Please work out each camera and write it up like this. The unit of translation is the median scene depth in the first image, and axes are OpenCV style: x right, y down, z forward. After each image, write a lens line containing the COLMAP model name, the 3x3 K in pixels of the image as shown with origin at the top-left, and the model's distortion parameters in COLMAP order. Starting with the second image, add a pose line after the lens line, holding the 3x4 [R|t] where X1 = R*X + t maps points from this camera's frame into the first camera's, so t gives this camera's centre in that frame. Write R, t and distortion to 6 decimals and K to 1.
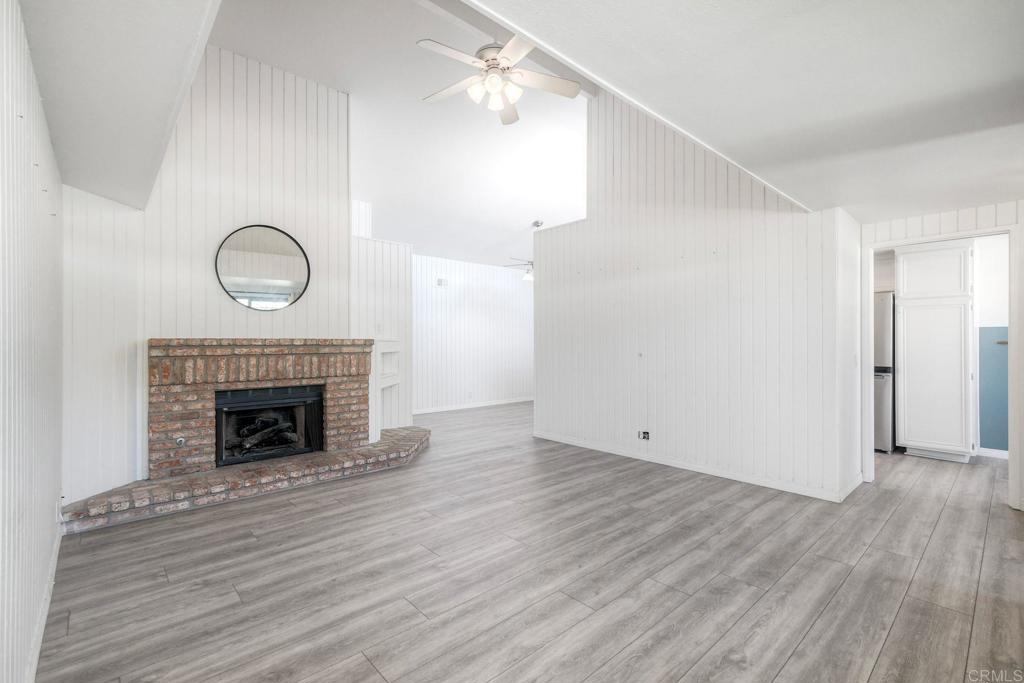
lens RADIAL K [[458.2, 0, 514.2], [0, 458.2, 344.2], [0, 0, 1]] dist [0.003565, -0.000138]
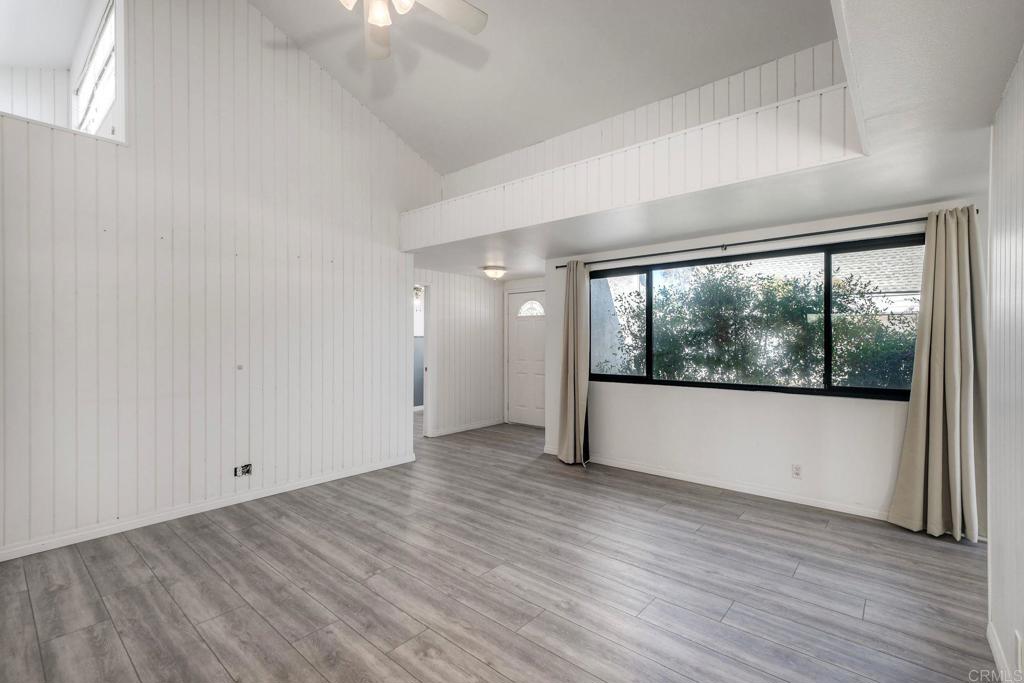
lens RADIAL K [[458.2, 0, 514.2], [0, 458.2, 344.2], [0, 0, 1]] dist [0.003565, -0.000138]
pose [[-0.123059, -0.007063, 0.992374, -0.709959], [0.004226, 0.999962, 0.007641, -0.024922], [-0.992390, 0.005134, -0.123024, 0.829467]]
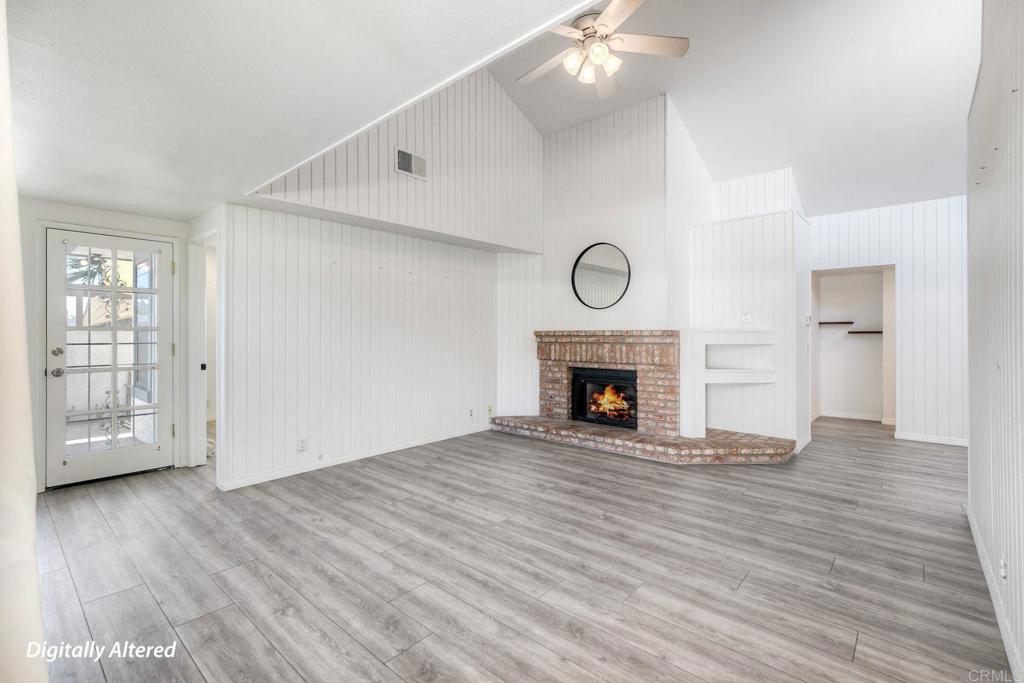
lens RADIAL K [[460.4, 0, 512.0], [0, 460.4, 341.5], [0, 0, 1]] dist [0.002435, 0.000163]
pose [[0.110073, 0.019154, -0.993739, 0.816993], [-0.002957, 0.999816, 0.018943, -0.005243], [0.993919, 0.000854, 0.110109, 0.696528]]
